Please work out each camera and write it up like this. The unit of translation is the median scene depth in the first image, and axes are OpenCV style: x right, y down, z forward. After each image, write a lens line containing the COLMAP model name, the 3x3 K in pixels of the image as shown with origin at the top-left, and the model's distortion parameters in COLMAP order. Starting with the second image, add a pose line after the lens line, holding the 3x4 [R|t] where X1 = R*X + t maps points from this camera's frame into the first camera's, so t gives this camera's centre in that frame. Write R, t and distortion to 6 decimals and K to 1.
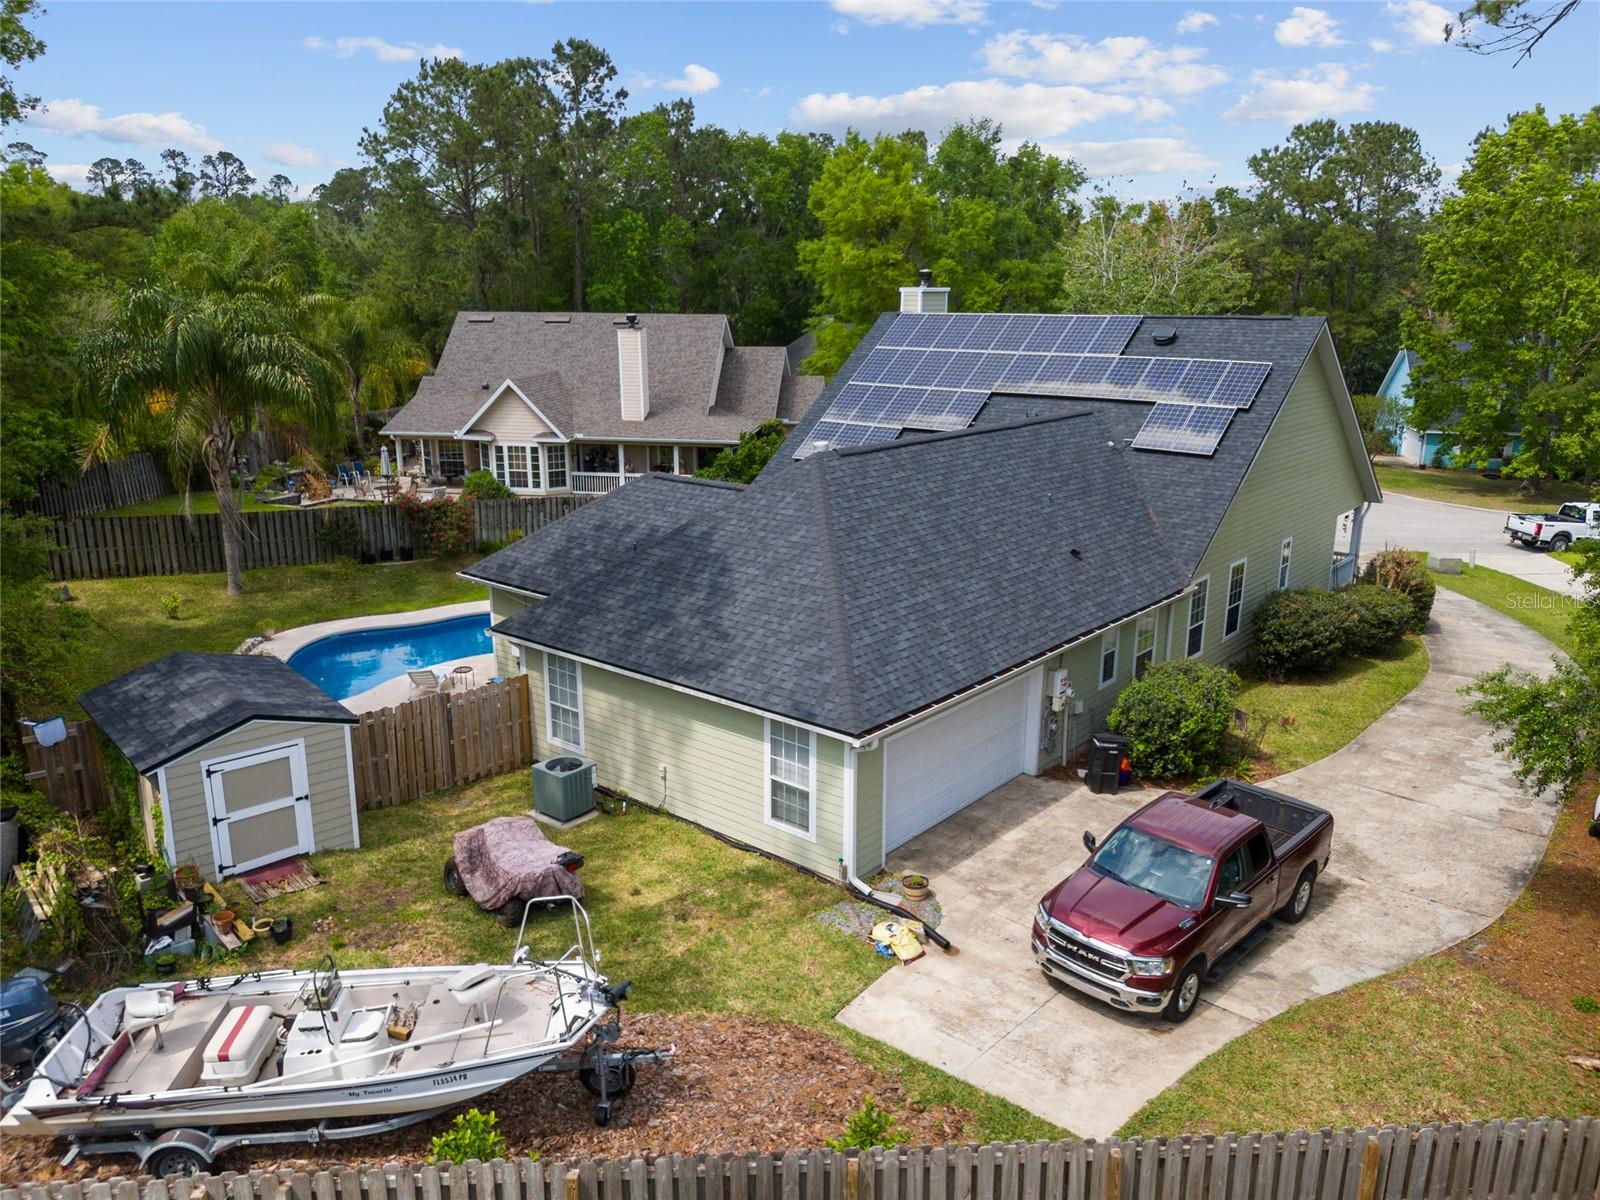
lens RADIAL K [[1169.9, 0, 800.0], [0, 1169.9, 600.0], [0, 0, 1]] dist [0.078425, -0.080486]
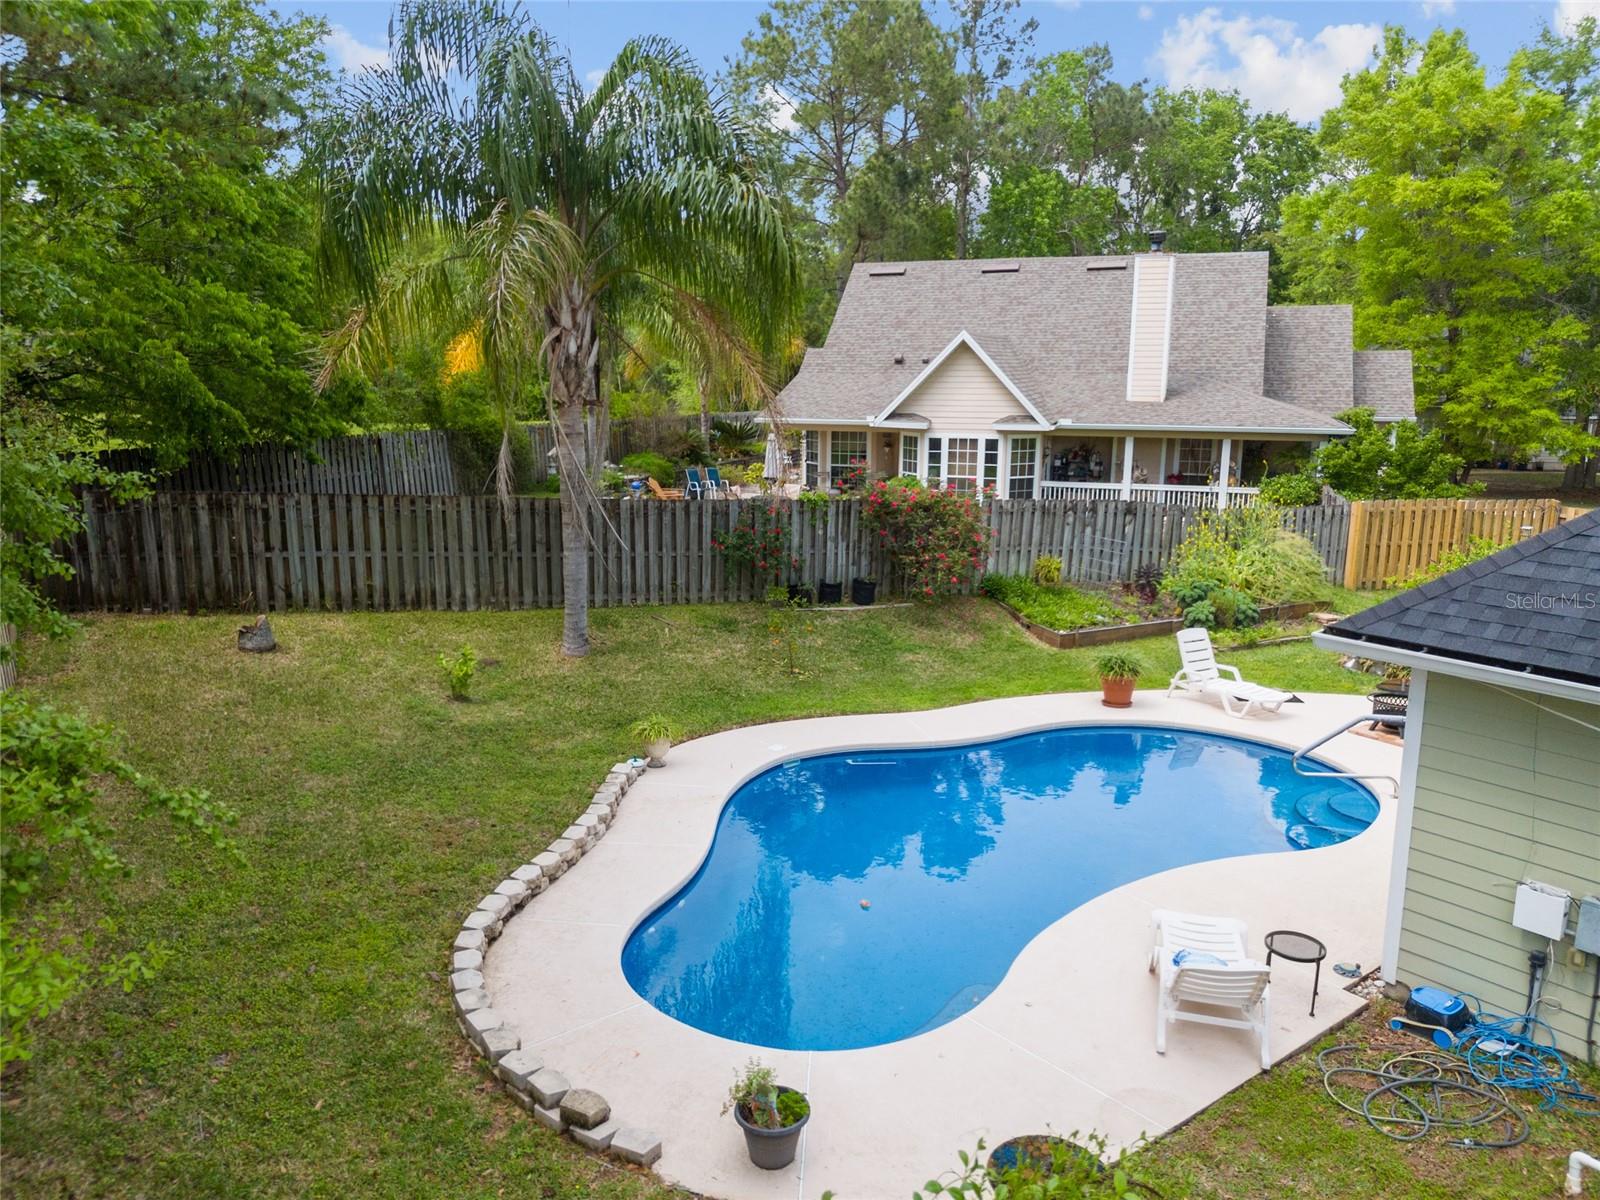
lens RADIAL K [[1169.9, 0, 800.0], [0, 1169.9, 600.0], [0, 0, 1]] dist [0.078425, -0.080486]
pose [[0.978240, 0.041696, -0.203243, -0.242710], [-0.053790, 0.997072, -0.054345, -0.004881], [0.200382, 0.064094, 0.977619, 0.455617]]
